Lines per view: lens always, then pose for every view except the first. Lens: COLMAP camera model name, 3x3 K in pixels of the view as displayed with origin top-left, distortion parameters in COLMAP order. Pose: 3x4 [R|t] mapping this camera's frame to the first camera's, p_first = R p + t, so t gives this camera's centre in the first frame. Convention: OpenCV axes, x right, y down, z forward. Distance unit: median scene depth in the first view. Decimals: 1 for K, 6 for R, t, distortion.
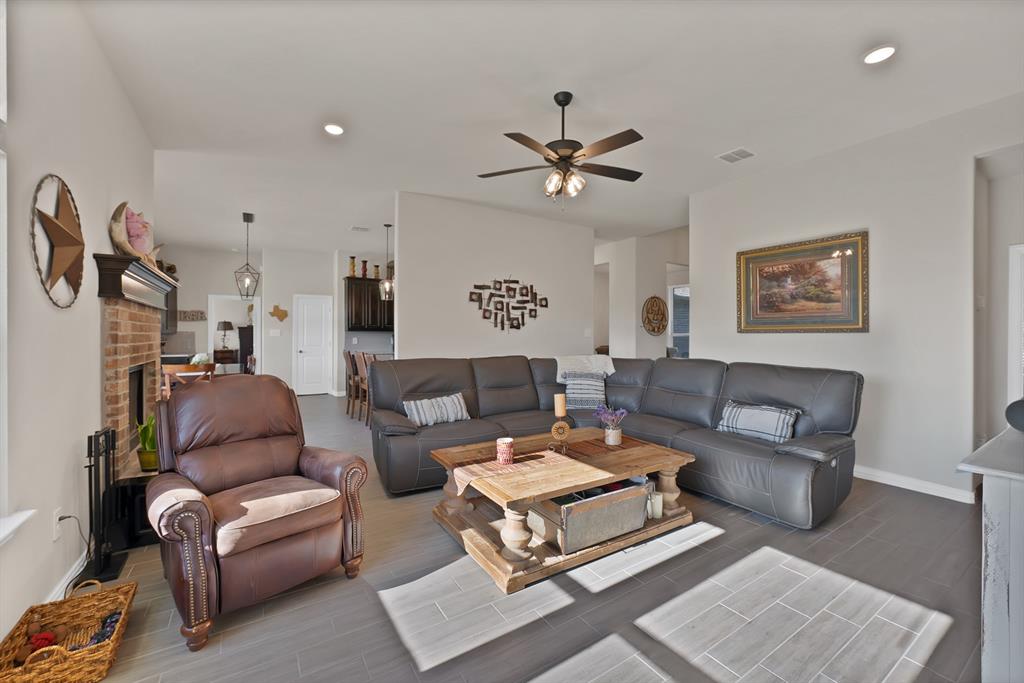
lens RADIAL K [[405.5, 0, 513.6], [0, 405.5, 335.0], [0, 0, 1]] dist [-0.001914, -0.000082]
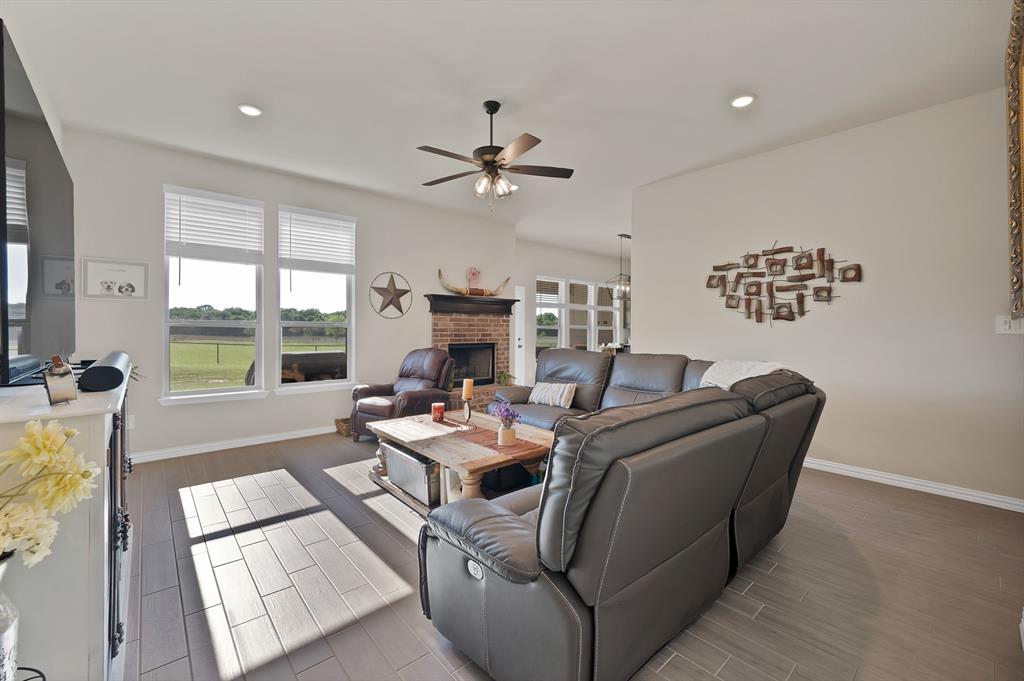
lens RADIAL K [[422.6, 0, 510.2], [0, 422.6, 330.6], [0, 0, 1]] dist [0.001843, 0.000087]
pose [[0.149896, 0.004864, -0.988690, 0.640798], [-0.004624, 0.999980, 0.004218, 0.000854], [0.988691, 0.003940, 0.149916, 0.459298]]
